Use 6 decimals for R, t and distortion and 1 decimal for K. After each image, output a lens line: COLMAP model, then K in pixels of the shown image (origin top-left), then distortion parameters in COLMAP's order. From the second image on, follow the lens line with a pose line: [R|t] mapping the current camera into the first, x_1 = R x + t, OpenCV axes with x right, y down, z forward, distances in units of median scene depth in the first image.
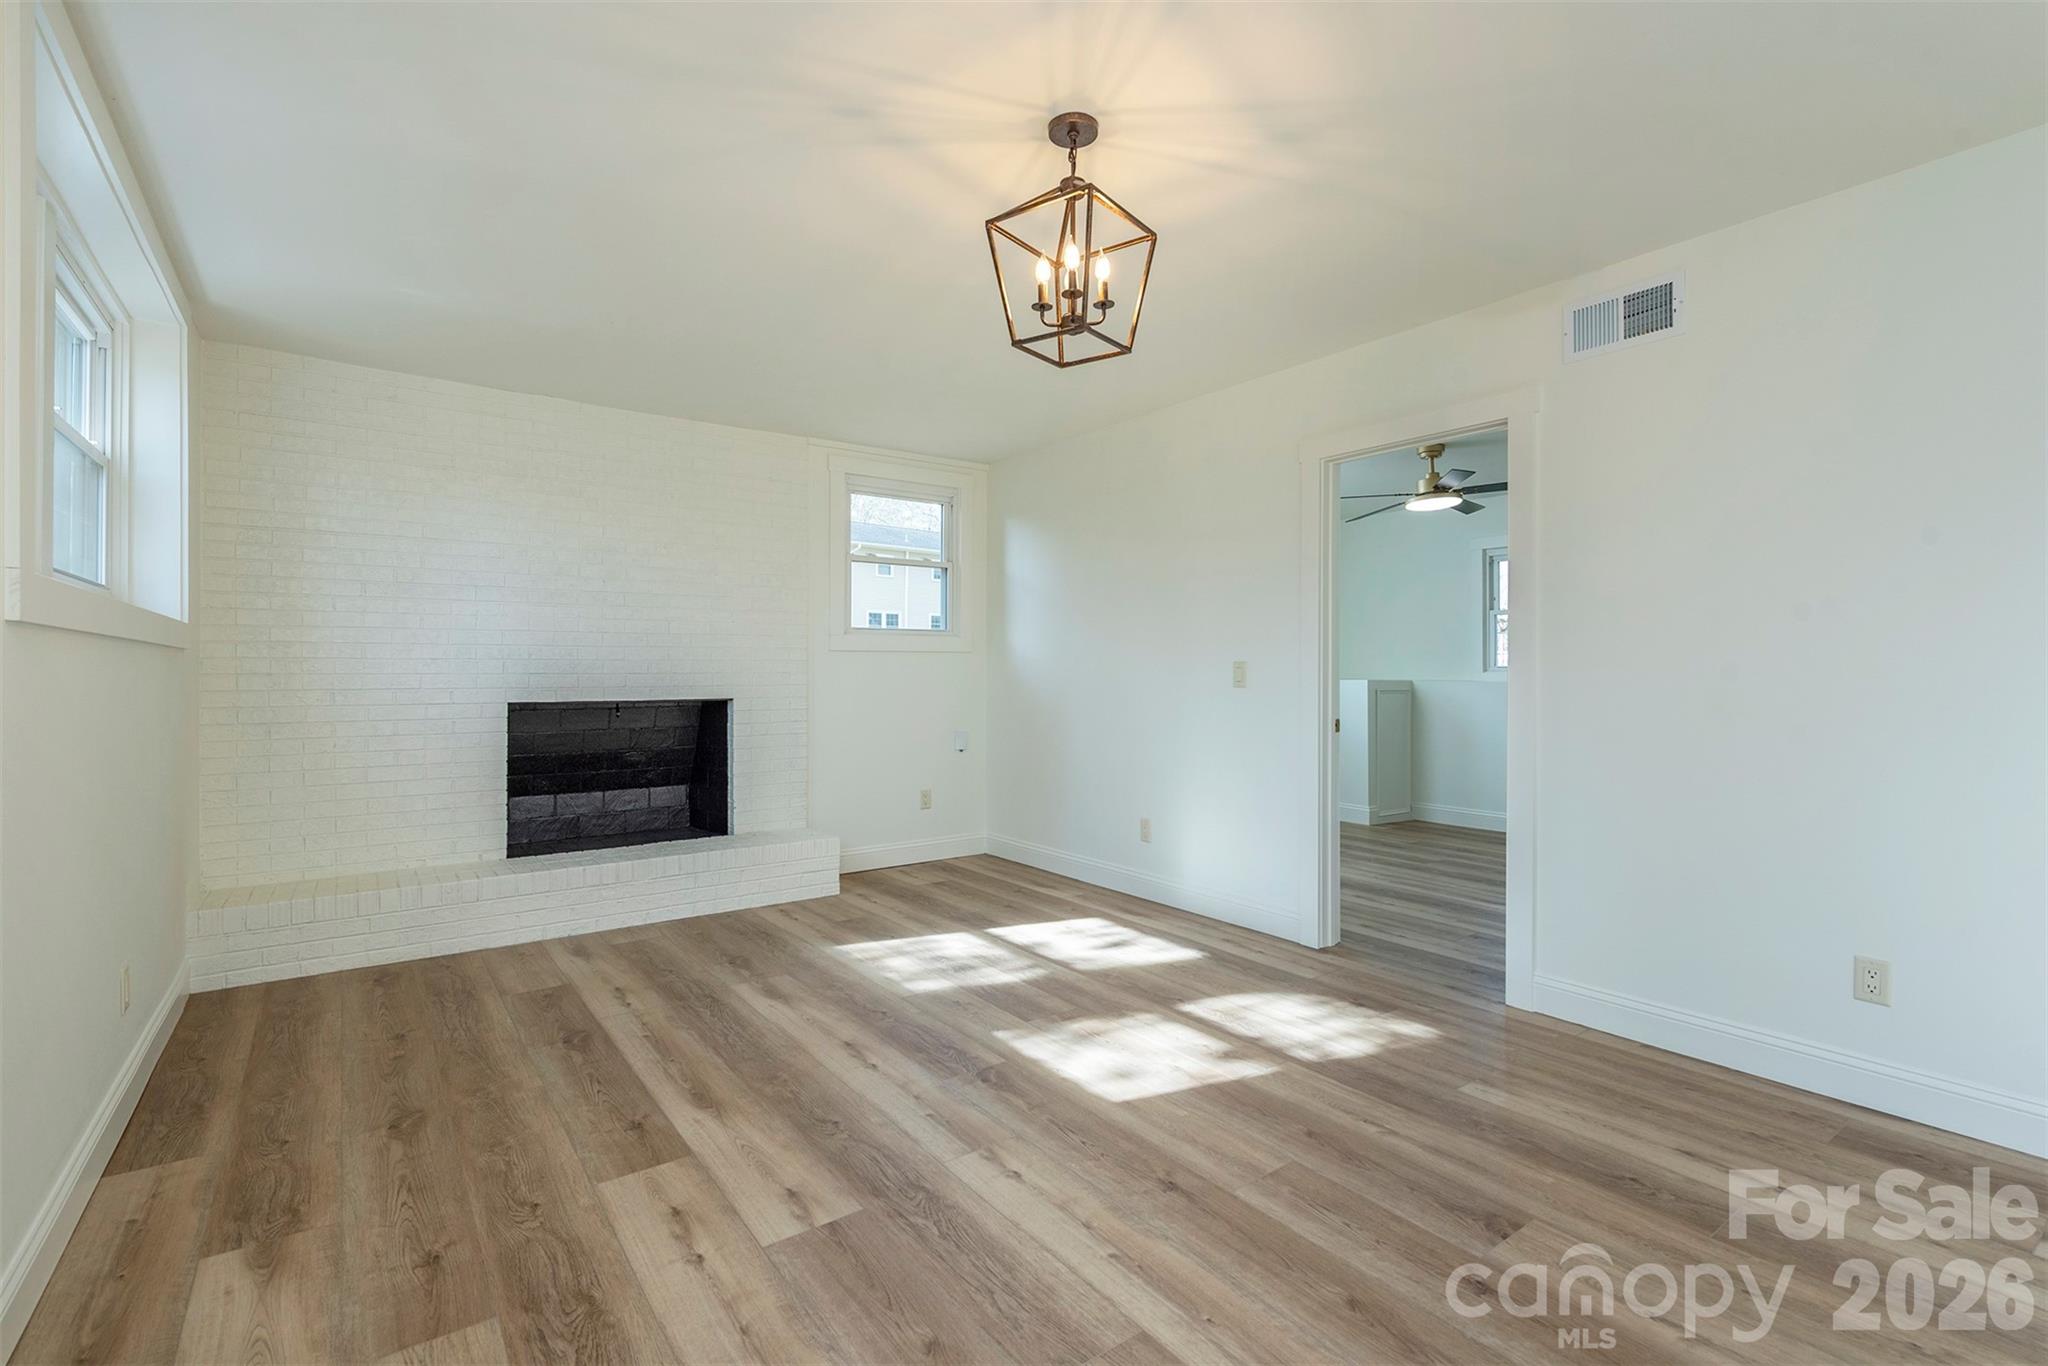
lens RADIAL K [[1017.4, 0, 979.1], [0, 1017.4, 671.1], [0, 0, 1]] dist [0.002102, -0.000770]
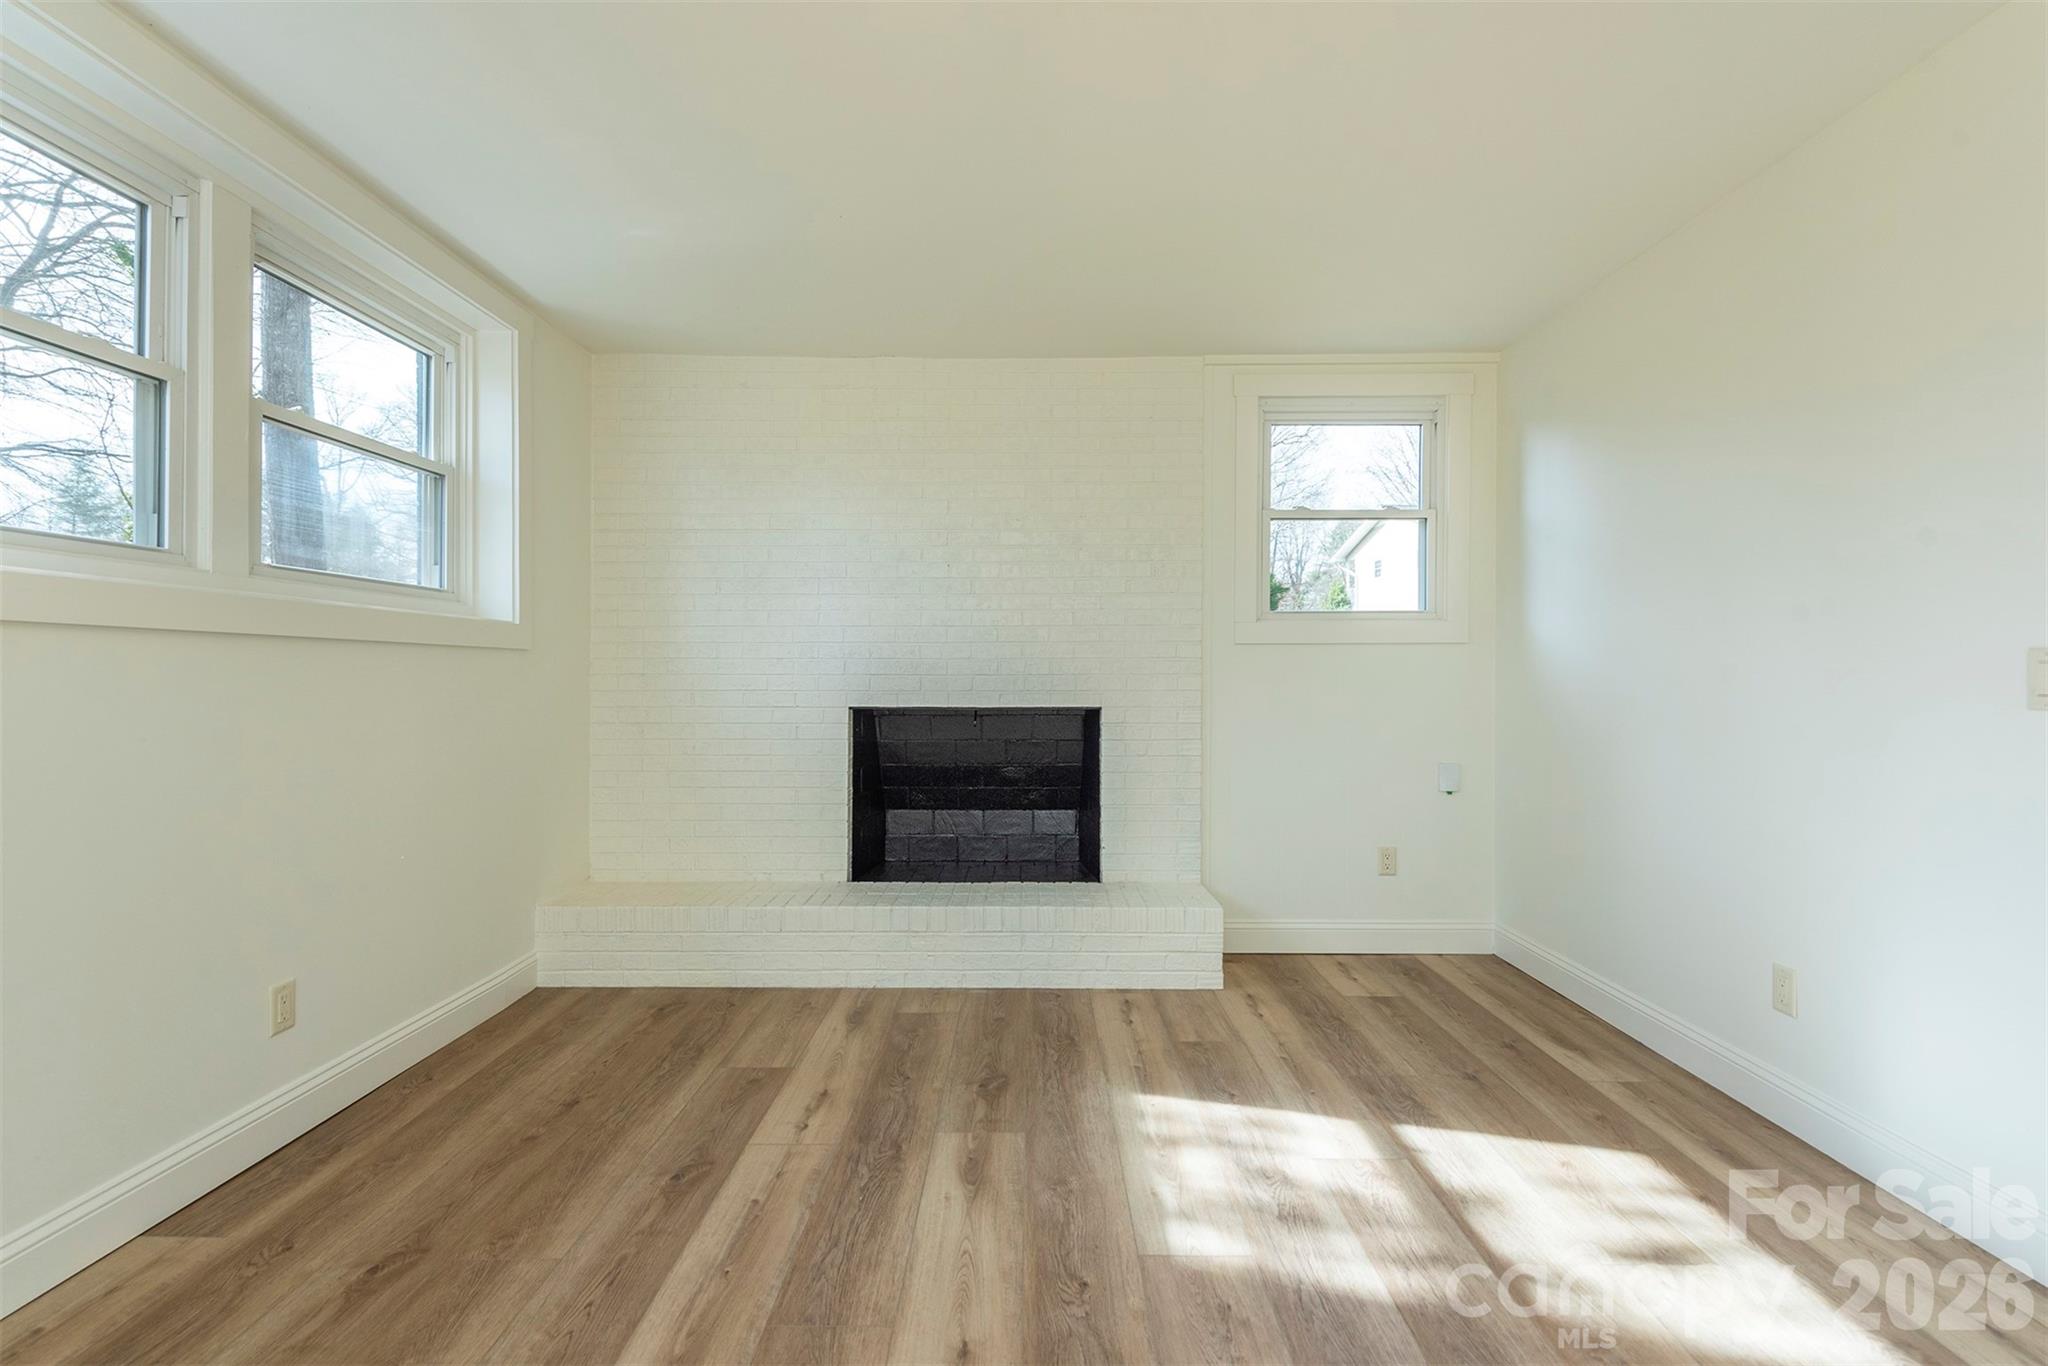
lens RADIAL K [[989.6, 0, 925.3], [0, 989.6, 666.3], [0, 0, 1]] dist [0.010274, -0.000020]
pose [[0.808266, -0.003706, -0.588806, 0.110467], [-0.000249, 0.999978, -0.006635, 0.001266], [0.588817, 0.005509, 0.808247, 0.360305]]
